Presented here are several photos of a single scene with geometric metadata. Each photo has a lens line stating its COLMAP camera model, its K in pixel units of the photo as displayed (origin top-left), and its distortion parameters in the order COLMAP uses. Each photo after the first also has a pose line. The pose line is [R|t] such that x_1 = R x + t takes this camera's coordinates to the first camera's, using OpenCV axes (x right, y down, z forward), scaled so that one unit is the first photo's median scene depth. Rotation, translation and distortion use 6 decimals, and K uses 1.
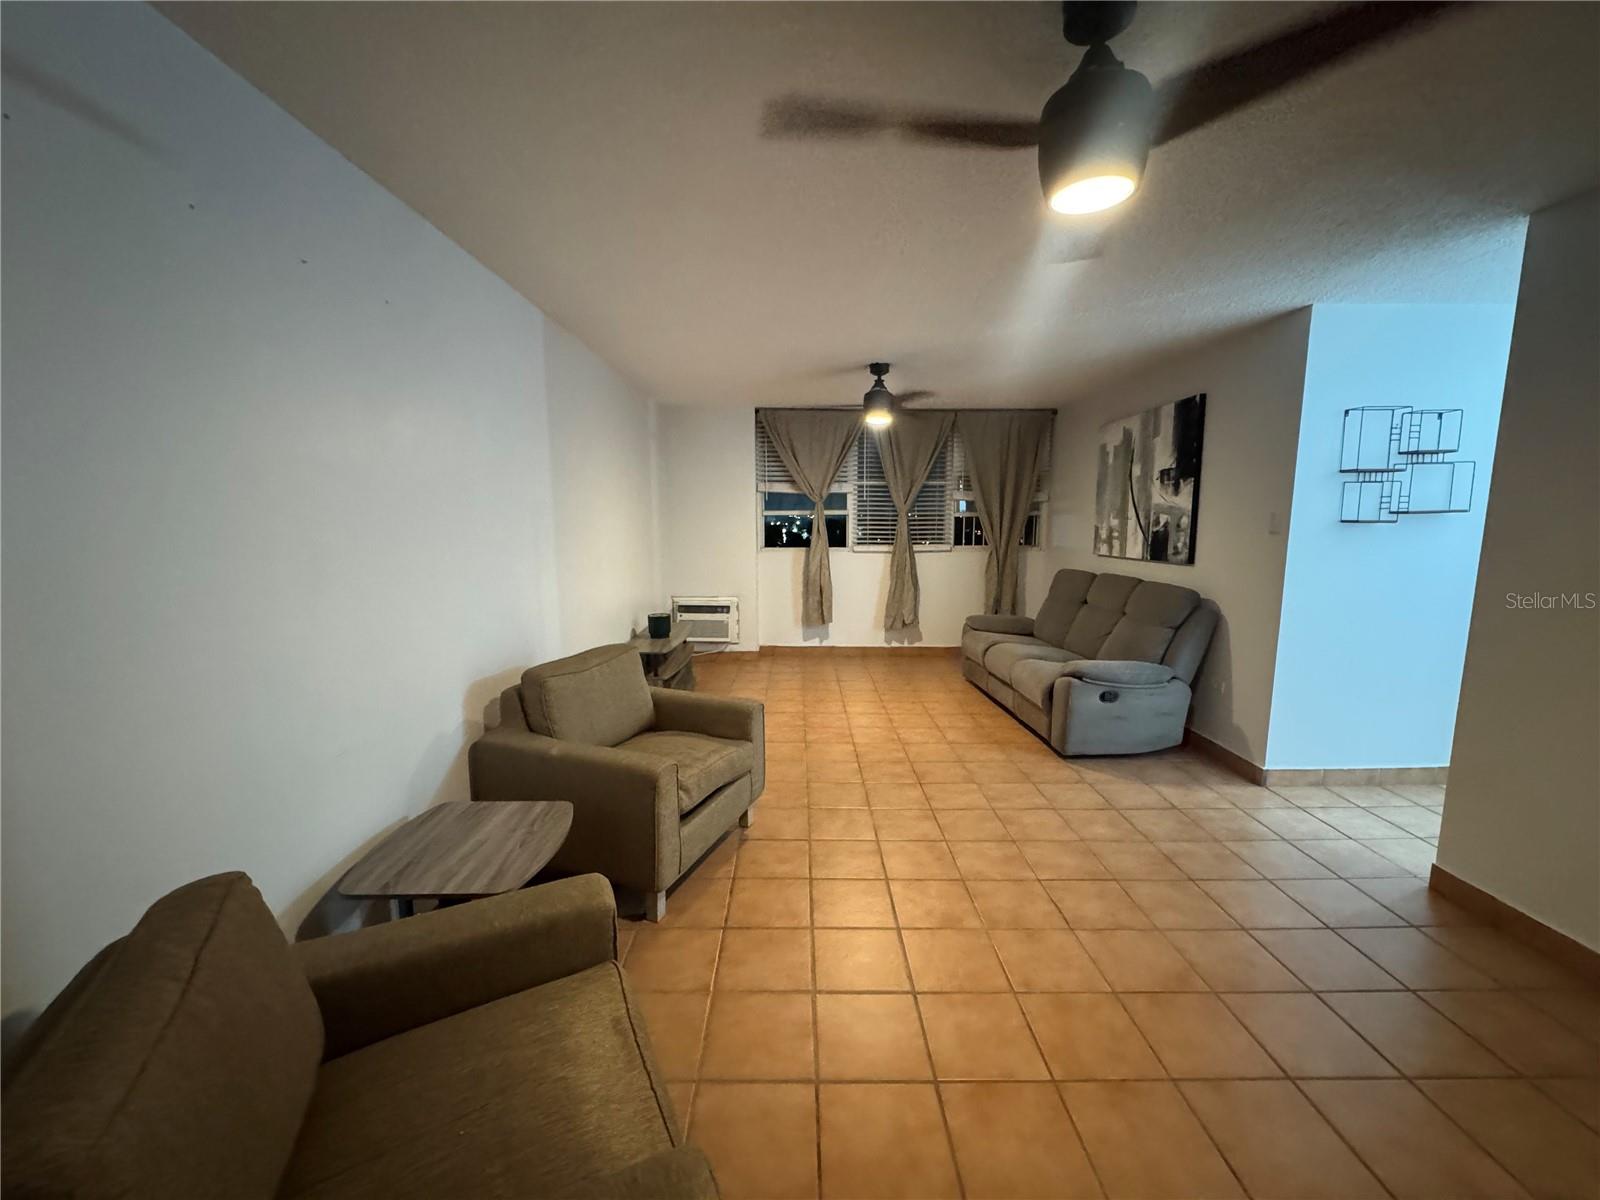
lens RADIAL K [[643.3, 0, 798.9], [0, 643.3, 605.7], [0, 0, 1]] dist [-0.002794, -0.001288]
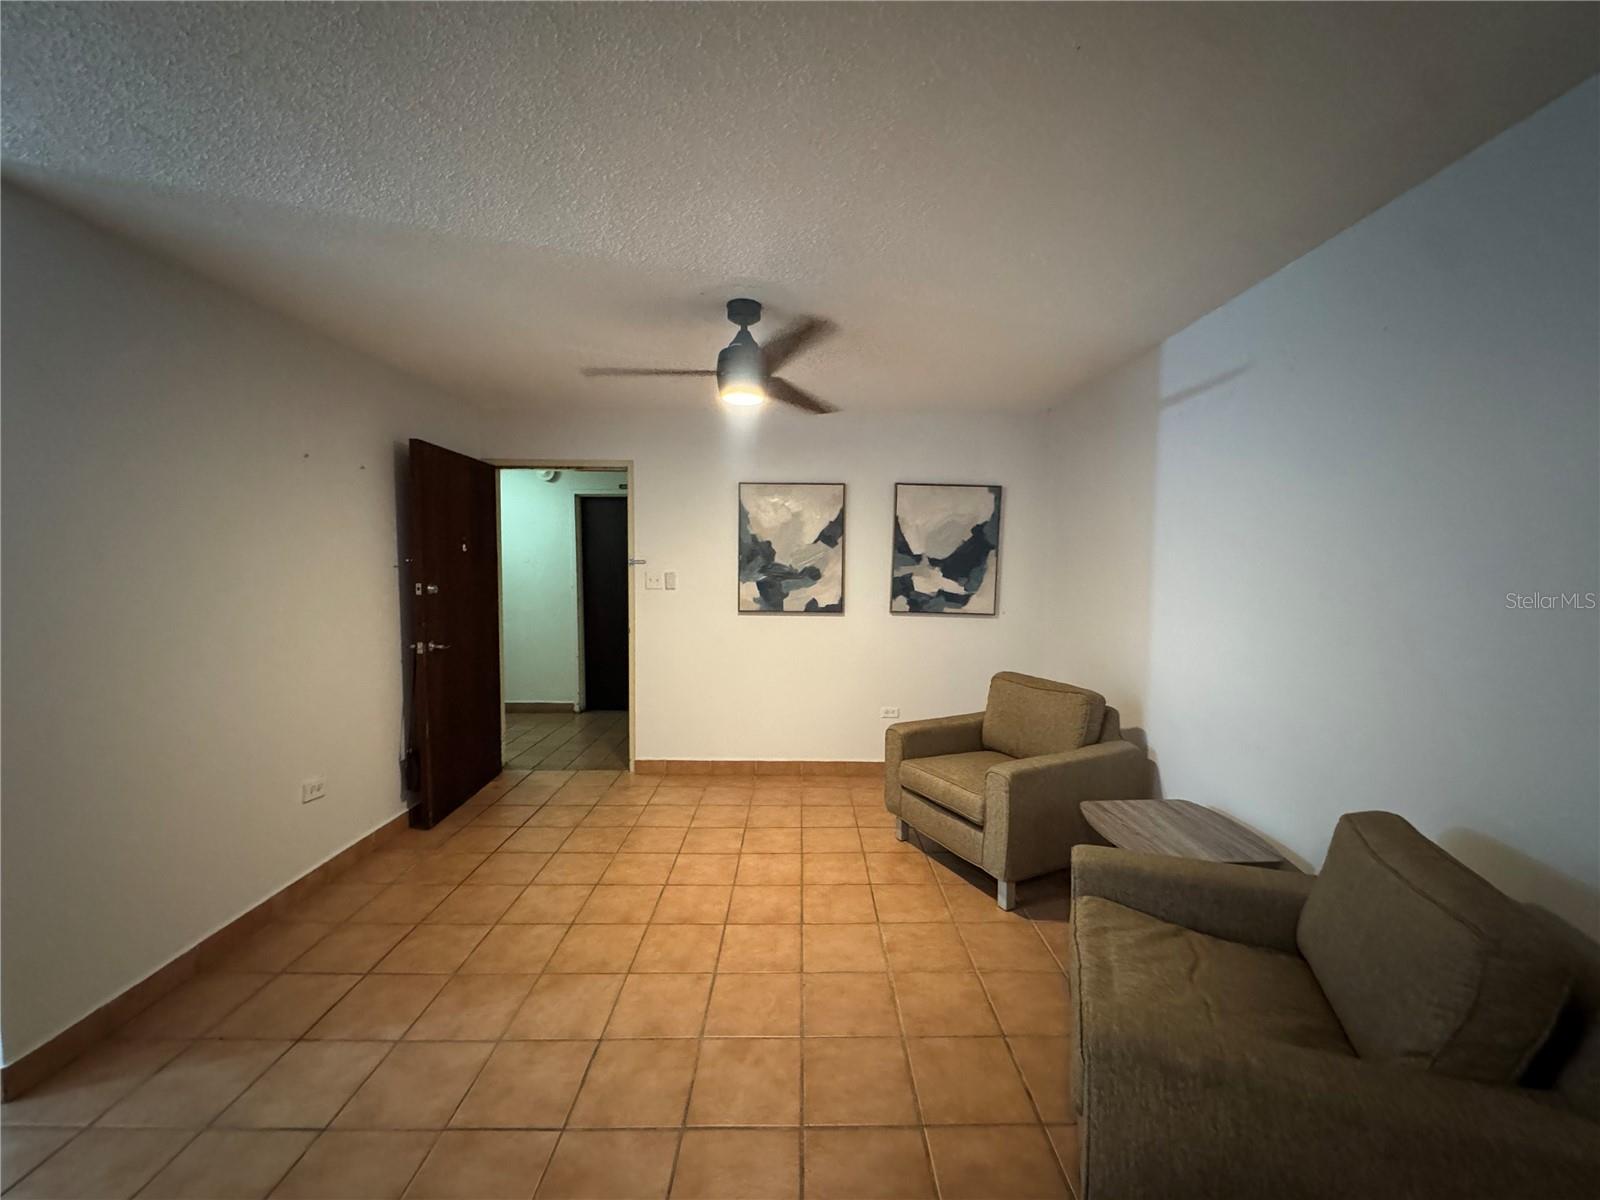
lens RADIAL K [[643.3, 0, 805.0], [0, 643.3, 602.2], [0, 0, 1]] dist [-0.002794, -0.001288]
pose [[-0.999994, -0.000726, -0.003474, 0.064435], [-0.001413, 0.979306, 0.202381, -0.101687], [0.003255, 0.202384, -0.979301, 0.719668]]
